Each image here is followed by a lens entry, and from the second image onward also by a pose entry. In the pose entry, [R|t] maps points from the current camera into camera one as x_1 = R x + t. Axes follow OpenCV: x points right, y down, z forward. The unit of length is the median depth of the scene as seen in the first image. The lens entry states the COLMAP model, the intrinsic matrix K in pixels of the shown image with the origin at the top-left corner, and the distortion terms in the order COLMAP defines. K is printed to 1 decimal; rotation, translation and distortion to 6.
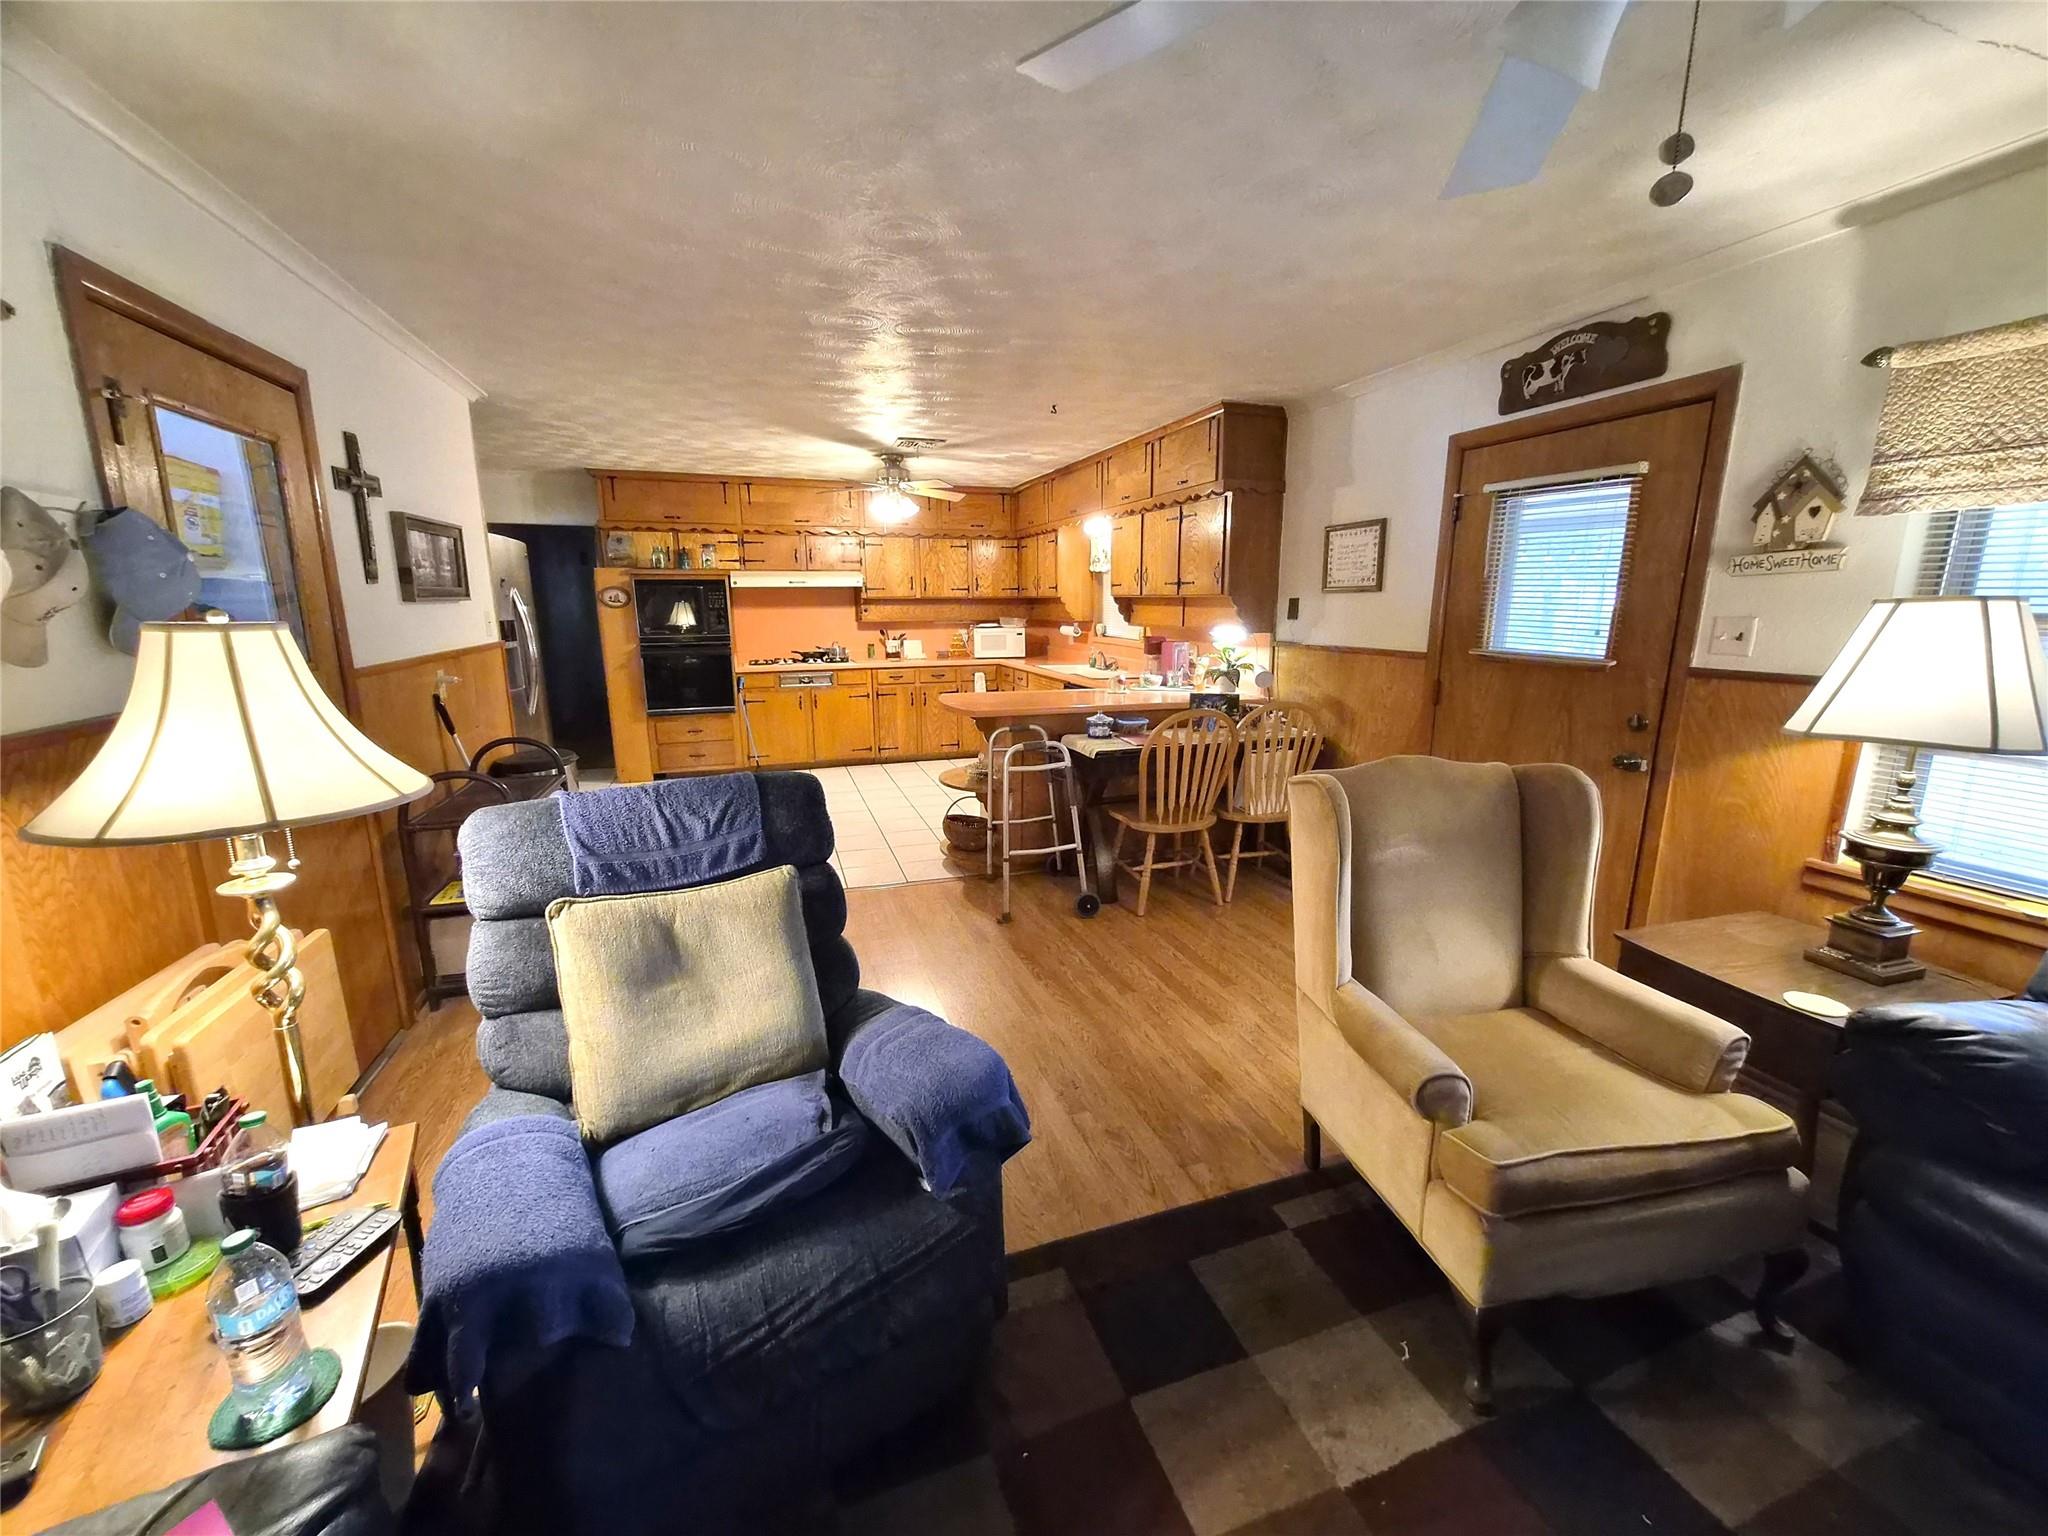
lens RADIAL K [[828.1, 0, 1024.0], [0, 828.1, 768.0], [0, 0, 1]] dist [-0.000529, 0.000080]
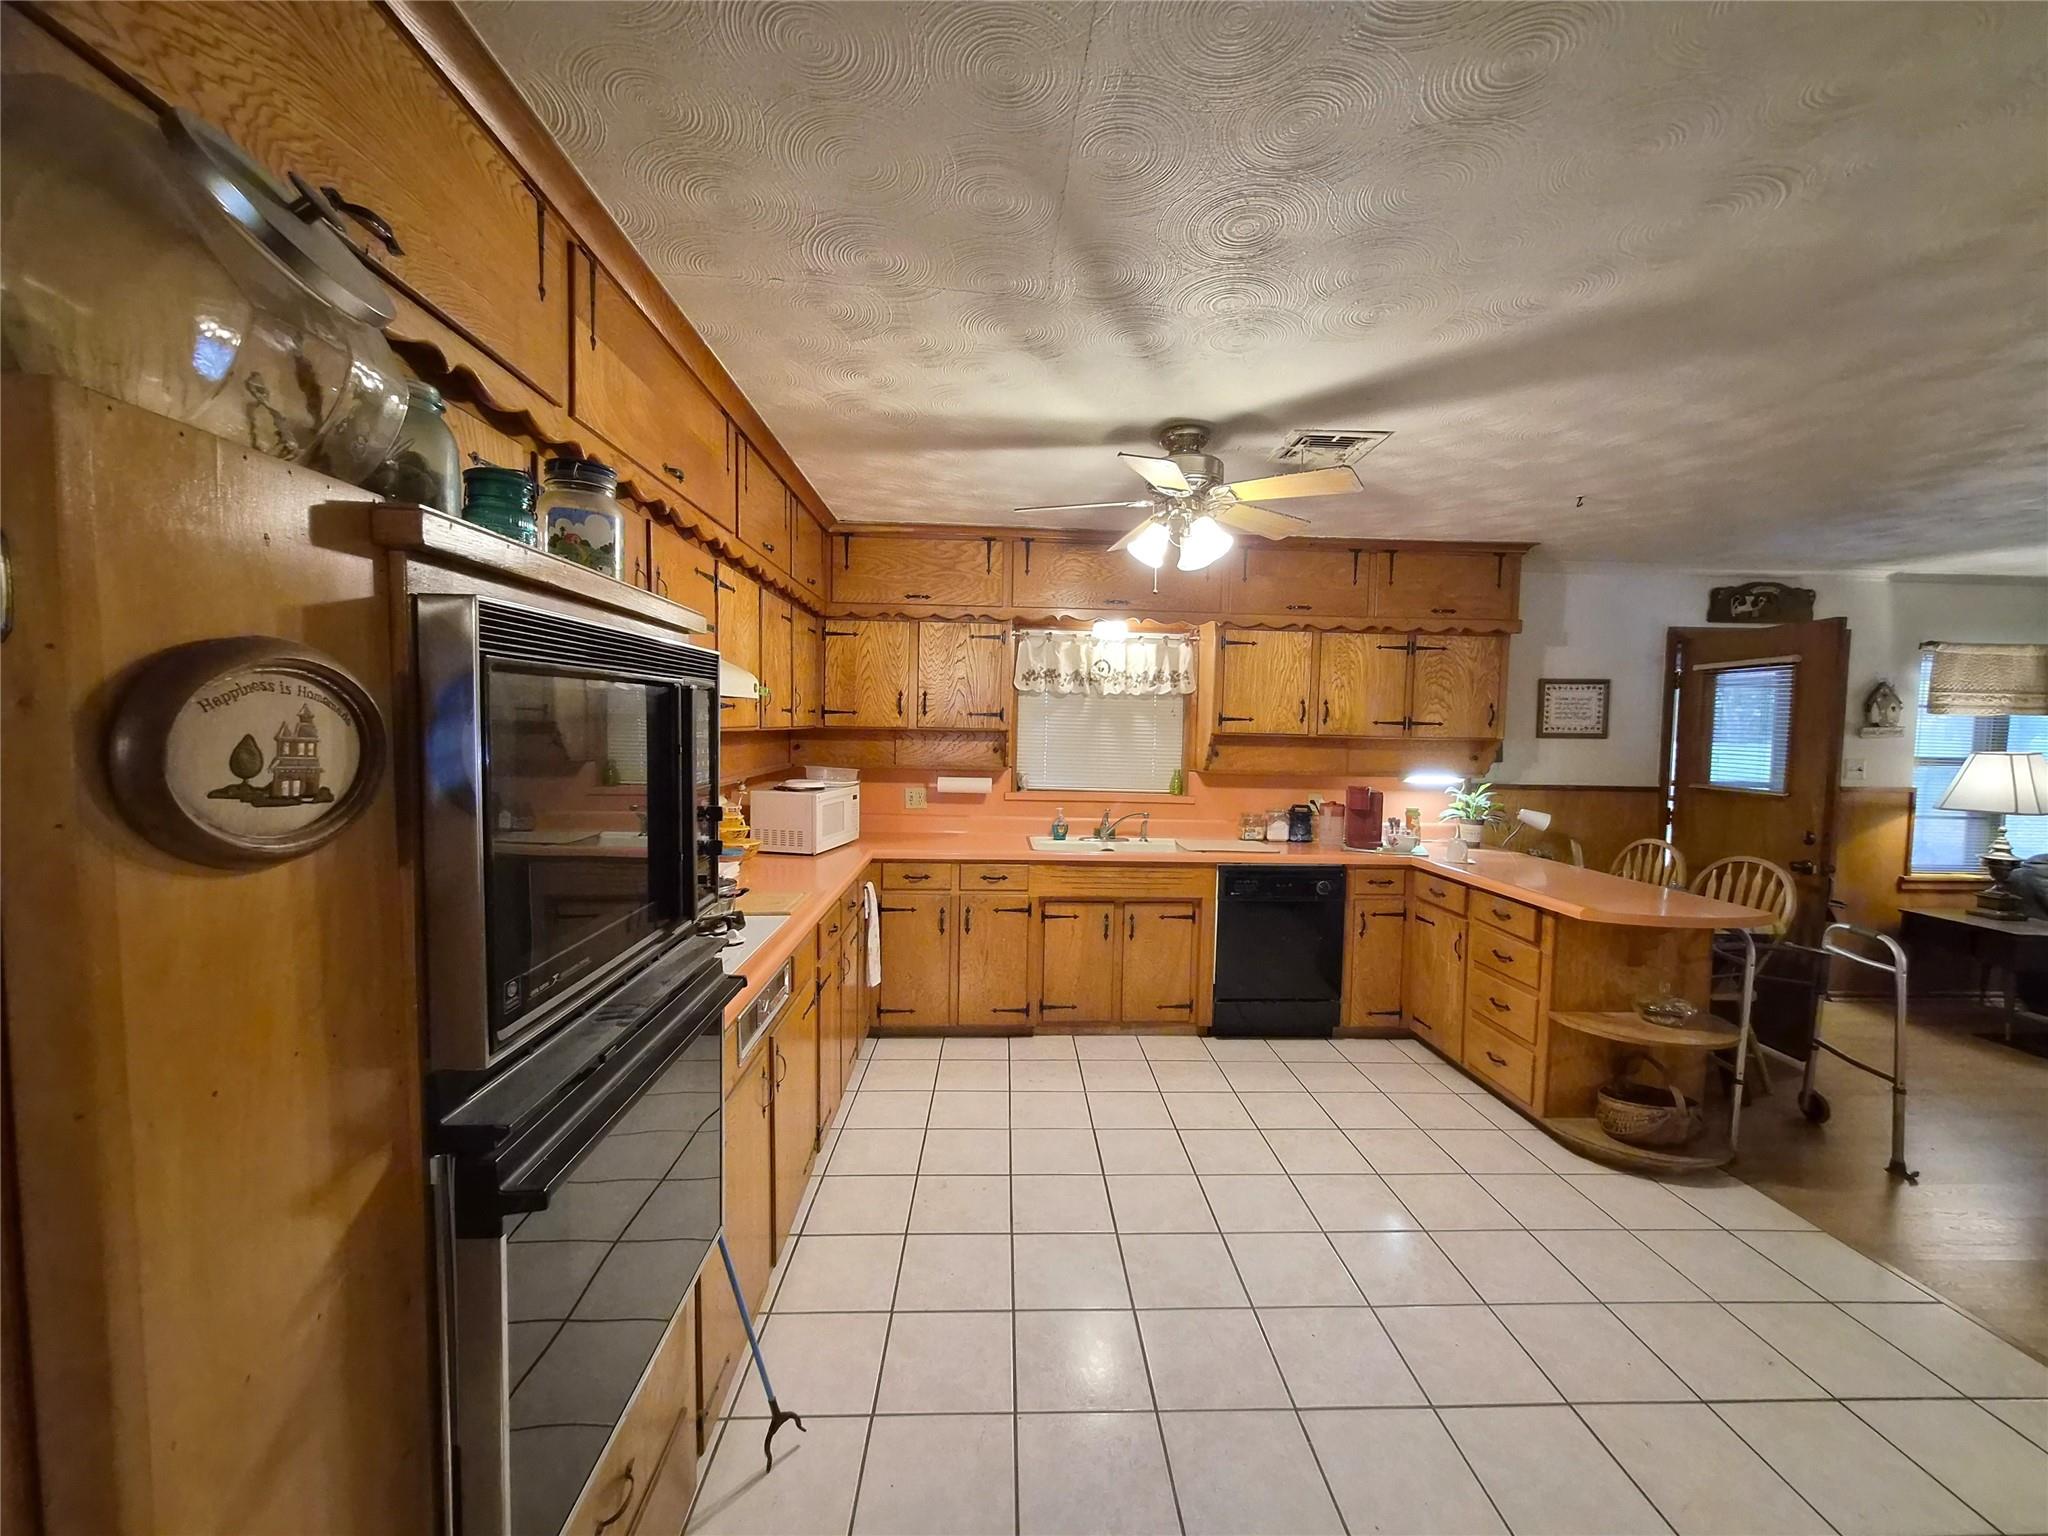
lens RADIAL K [[828.1, 0, 1024.0], [0, 828.1, 768.0], [0, 0, 1]] dist [-0.000529, 0.000080]
pose [[0.274583, -0.043885, 0.960562, -0.535950], [0.173365, 0.984847, -0.004563, -0.175629], [-0.945806, 0.167781, 0.278030, 0.826995]]
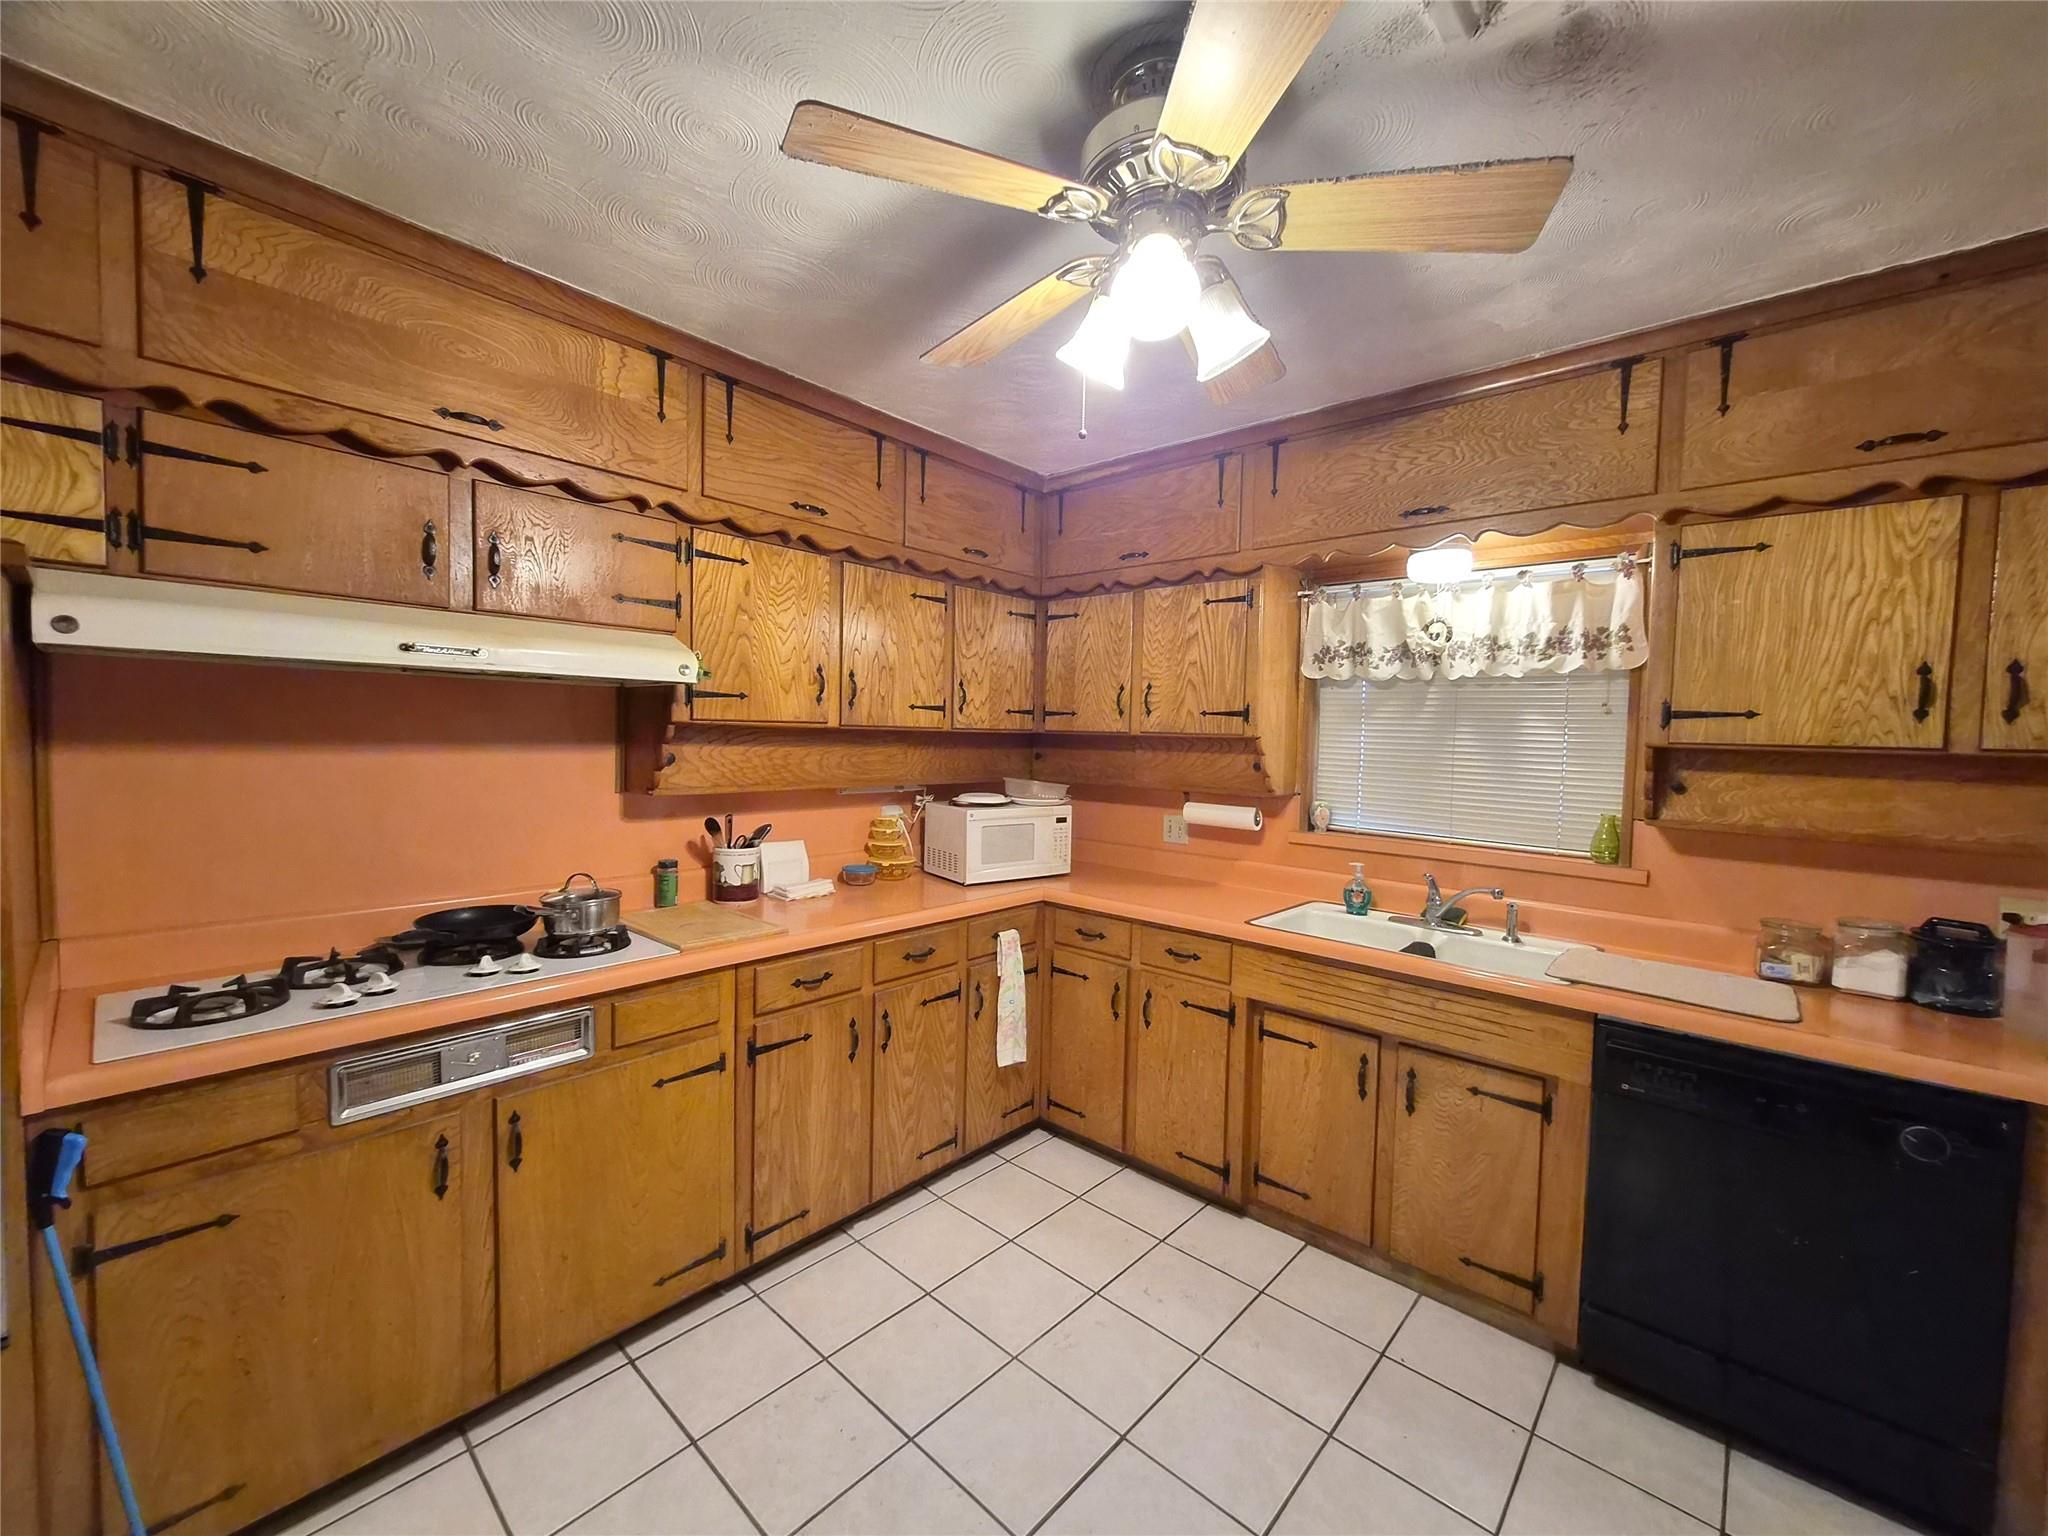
lens RADIAL K [[815.7, 0, 1024.0], [0, 815.7, 768.0], [0, 0, 1]] dist [0.007194, 0.000152]
pose [[0.865550, 0.008116, 0.500757, -0.247005], [0.069828, 0.988147, -0.136712, -0.145652], [-0.495931, 0.153298, 0.854724, 0.718562]]
